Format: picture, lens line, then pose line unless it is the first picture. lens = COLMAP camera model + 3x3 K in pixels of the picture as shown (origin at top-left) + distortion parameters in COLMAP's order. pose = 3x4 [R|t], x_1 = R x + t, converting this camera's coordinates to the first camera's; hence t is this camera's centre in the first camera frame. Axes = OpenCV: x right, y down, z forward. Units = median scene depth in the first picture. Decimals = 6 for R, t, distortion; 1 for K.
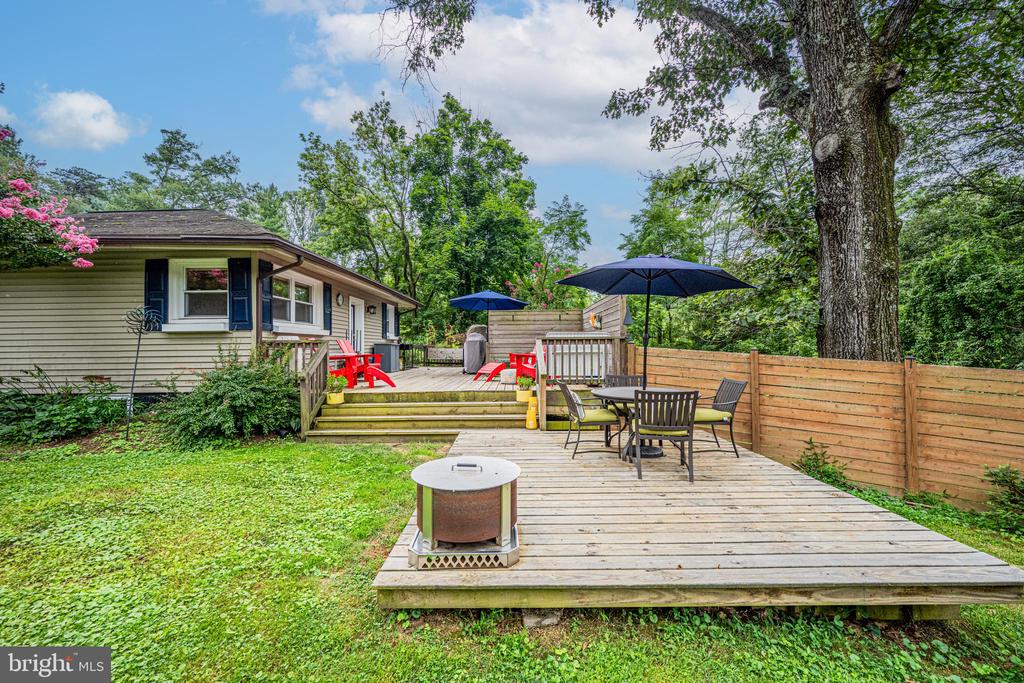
lens RADIAL K [[409.8, 0, 511.8], [0, 409.8, 344.5], [0, 0, 1]] dist [-0.001893, -0.000484]
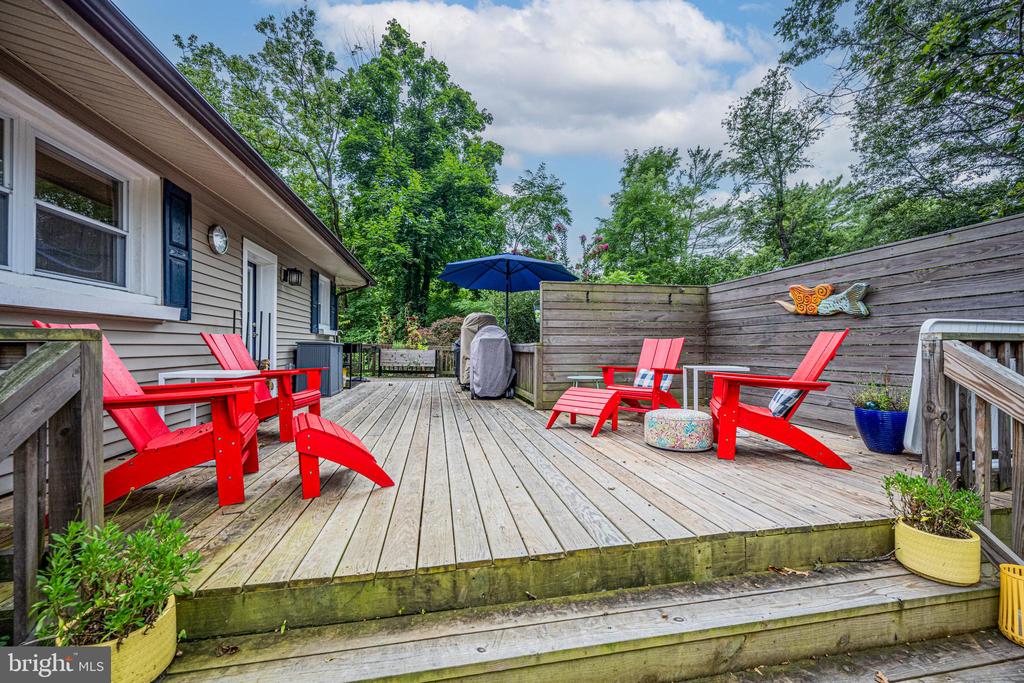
lens RADIAL K [[409.8, 0, 514.0], [0, 409.8, 344.6], [0, 0, 1]] dist [-0.001893, -0.000484]
pose [[0.982112, 0.009401, 0.188064, -0.080258], [-0.010132, 0.999944, 0.002924, -0.001701], [-0.188026, -0.004777, 0.982152, 0.214704]]
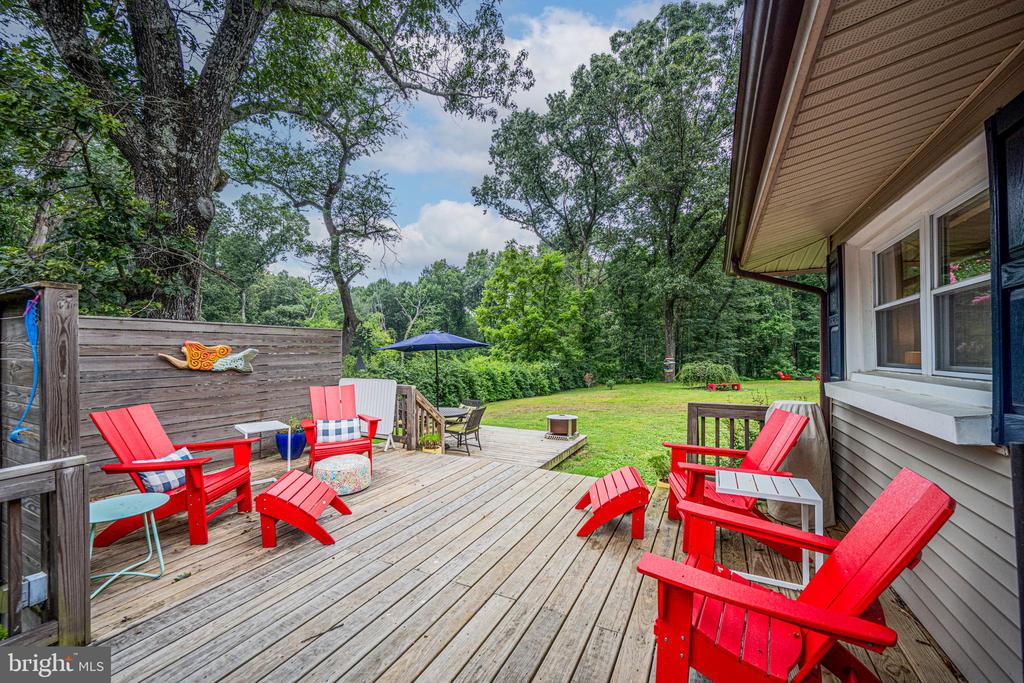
lens RADIAL K [[409.8, 0, 510.3], [0, 409.8, 348.0], [0, 0, 1]] dist [-0.001893, -0.000484]
pose [[-0.893415, 0.006354, 0.449188, -0.163082], [-0.000698, 0.999879, -0.015532, -0.032394], [-0.449232, -0.014190, -0.893302, 0.583406]]
